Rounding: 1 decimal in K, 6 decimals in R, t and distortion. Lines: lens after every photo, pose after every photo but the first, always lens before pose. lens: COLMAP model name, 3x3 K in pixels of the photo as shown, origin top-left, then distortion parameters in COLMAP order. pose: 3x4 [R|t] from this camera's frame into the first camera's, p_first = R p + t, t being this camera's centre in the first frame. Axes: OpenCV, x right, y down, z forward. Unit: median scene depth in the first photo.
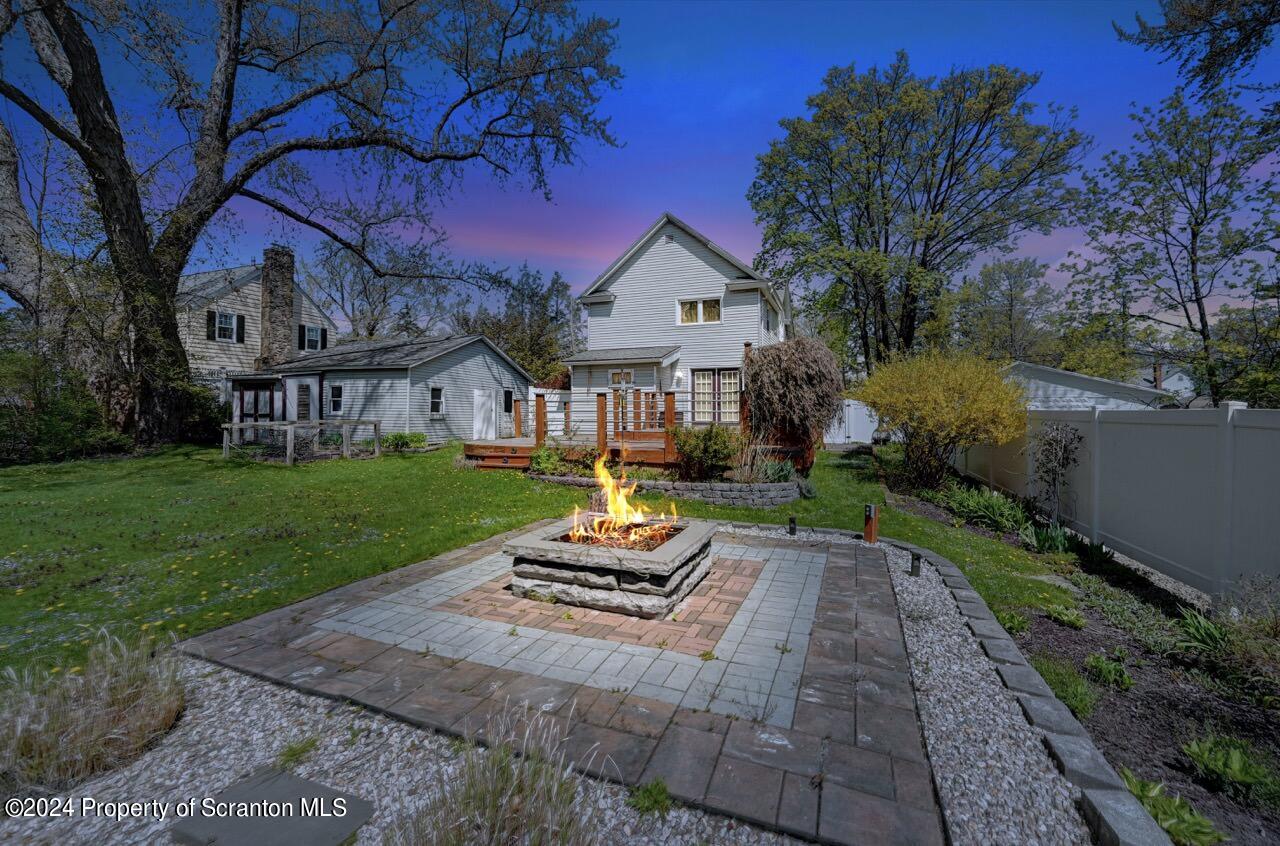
lens RADIAL K [[518.5, 0, 638.1], [0, 518.5, 417.0], [0, 0, 1]] dist [0.000009, 0.001349]
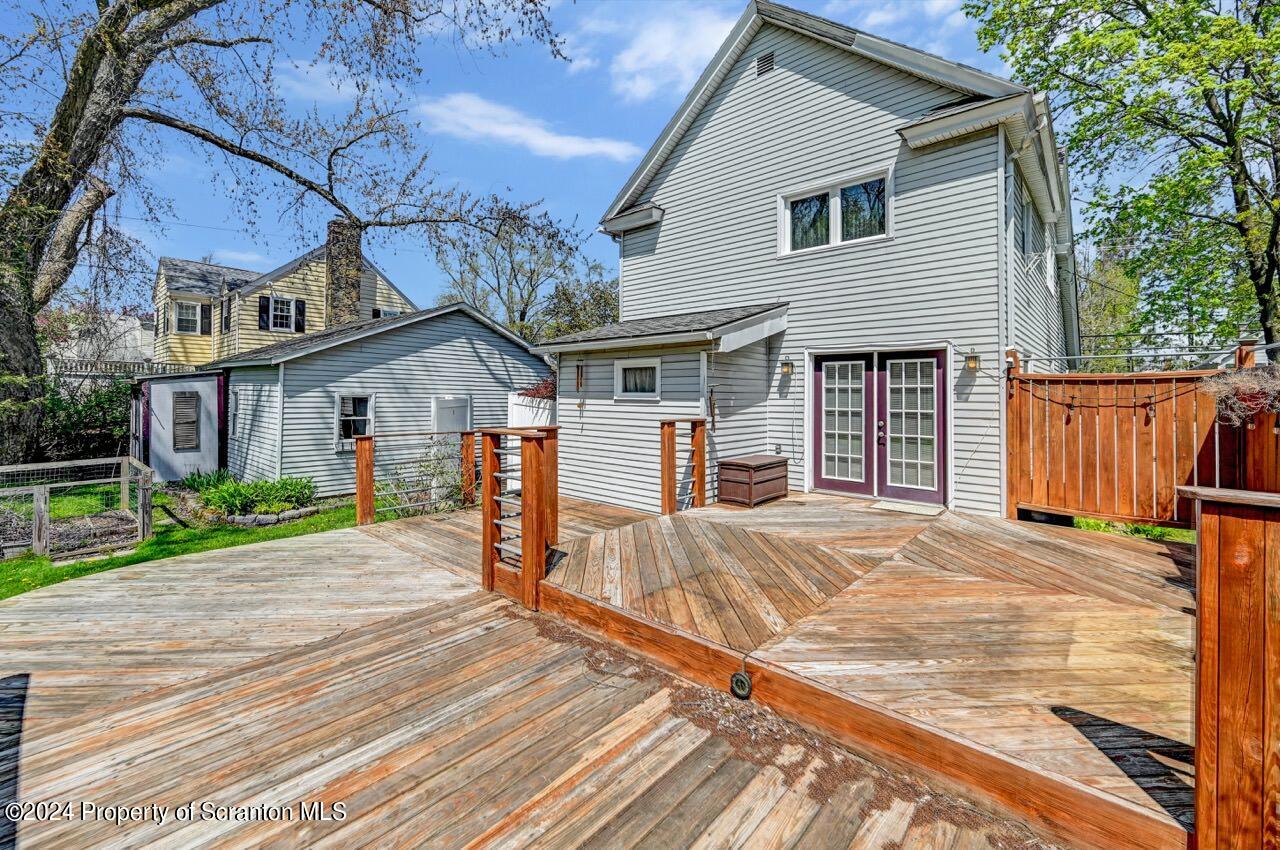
lens RADIAL K [[518.5, 0, 663.9], [0, 518.5, 391.2], [0, 0, 1]] dist [0.000009, 0.001349]
pose [[0.947244, 0.002248, -0.320505, 0.121838], [-0.006207, 0.999917, -0.011333, -0.057366], [0.320452, 0.012724, 0.947179, 0.557902]]
